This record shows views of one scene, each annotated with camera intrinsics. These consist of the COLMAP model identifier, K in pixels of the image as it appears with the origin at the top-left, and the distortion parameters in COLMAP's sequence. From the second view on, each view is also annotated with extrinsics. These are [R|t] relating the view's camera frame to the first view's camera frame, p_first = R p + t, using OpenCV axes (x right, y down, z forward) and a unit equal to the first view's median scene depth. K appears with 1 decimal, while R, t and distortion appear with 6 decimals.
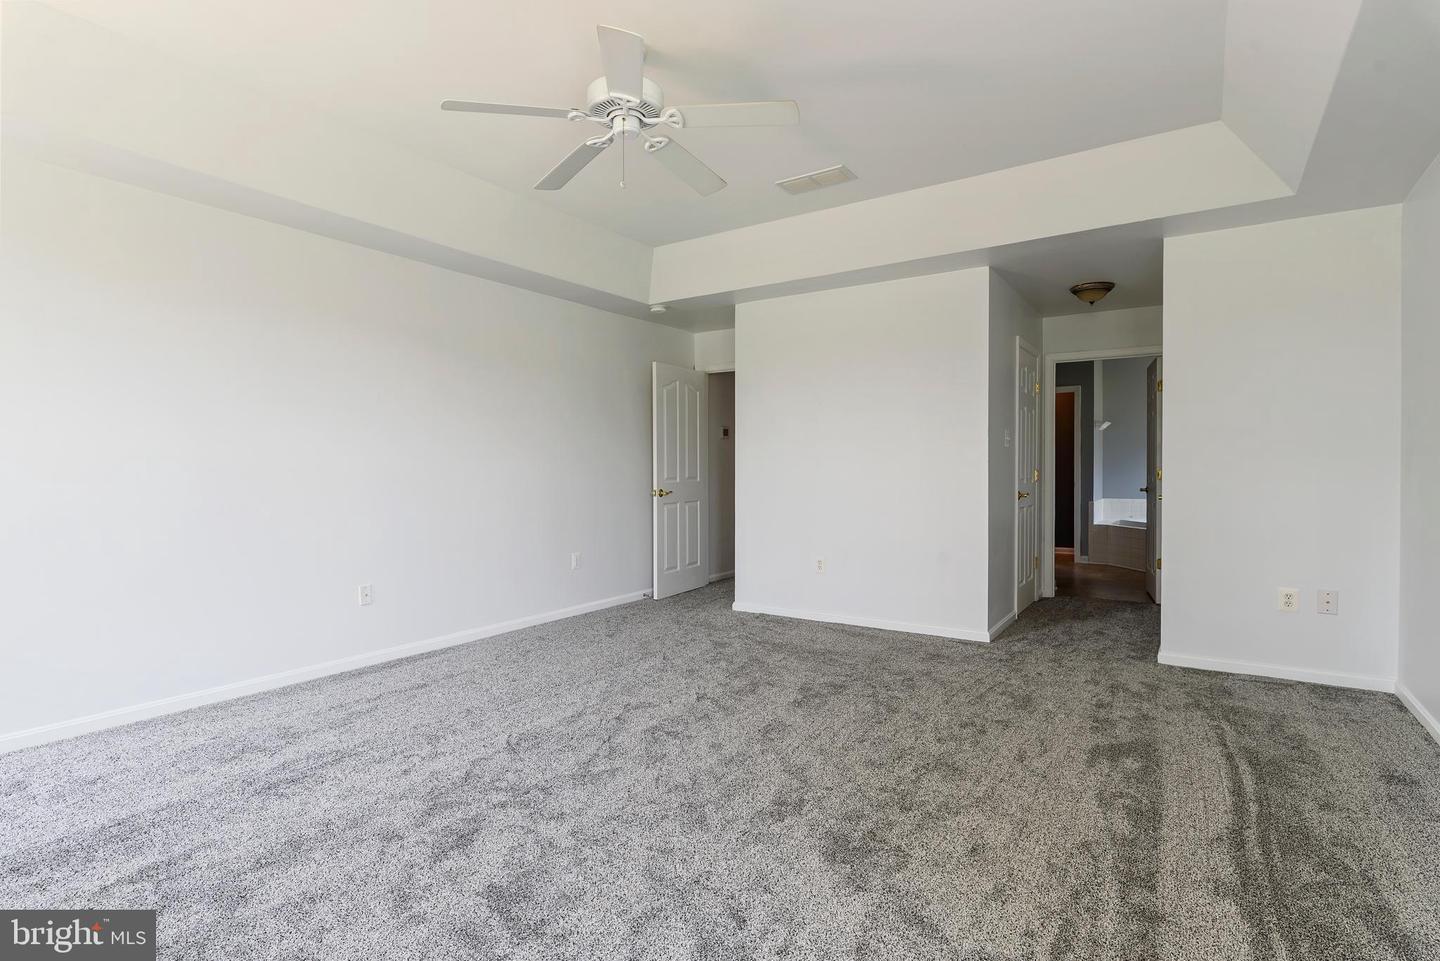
lens RADIAL K [[727.9, 0, 722.1], [0, 727.9, 484.5], [0, 0, 1]] dist [0.002356, -0.000001]
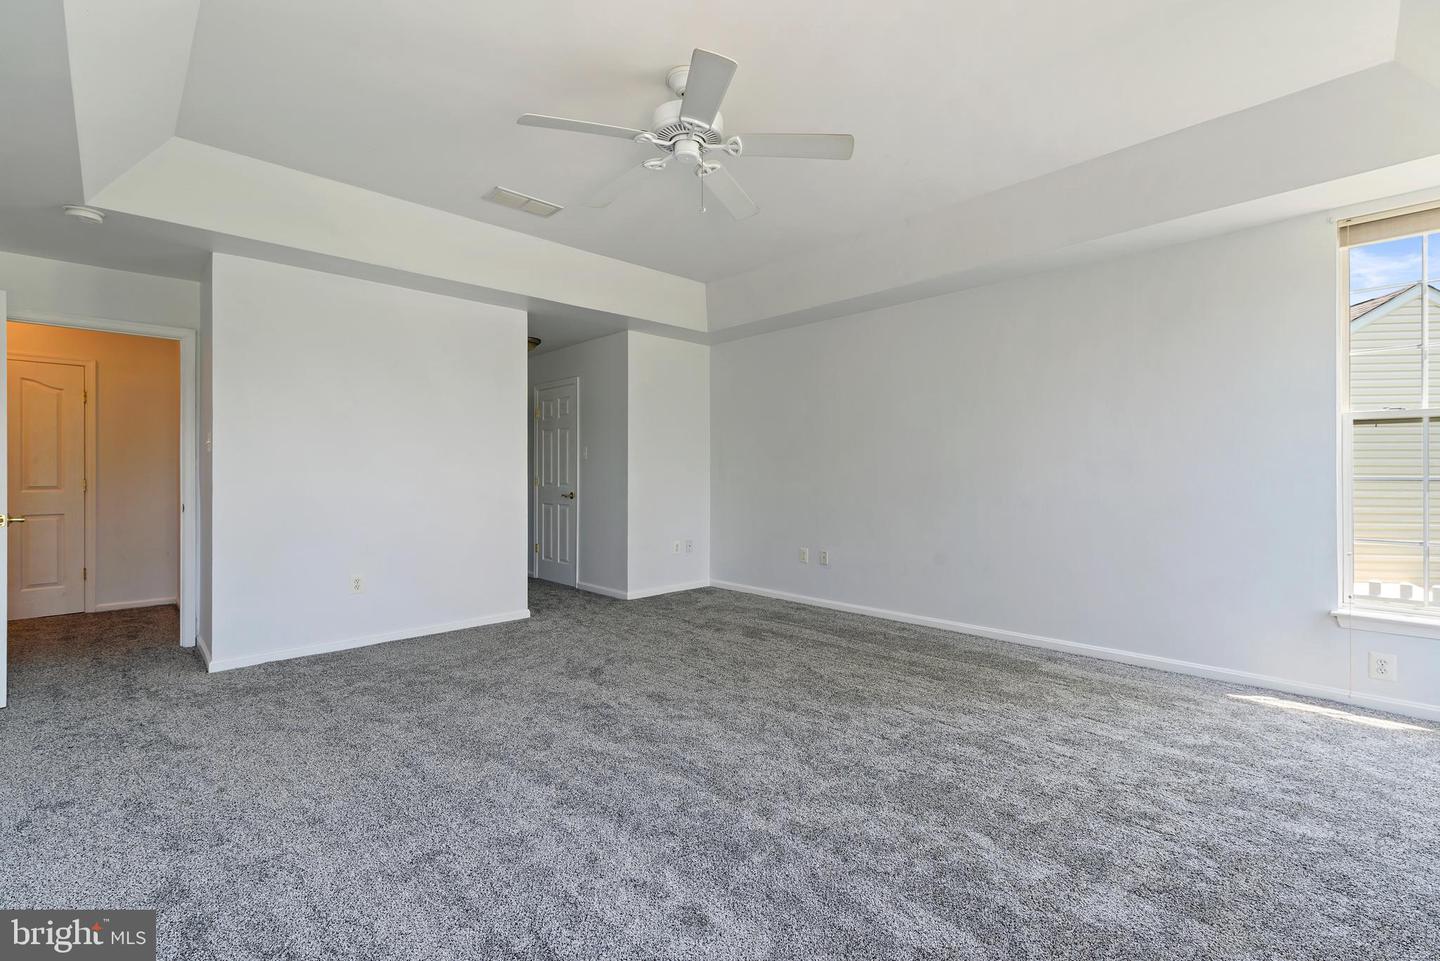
lens RADIAL K [[631.6, 0, 718.6], [0, 631.6, 472.7], [0, 0, 1]] dist [0.005137, -0.000255]
pose [[0.211526, 0.006791, 0.977349, -0.690568], [0.031830, 0.999398, -0.013834, -0.001706], [-0.976854, 0.034035, 0.211182, 0.526217]]
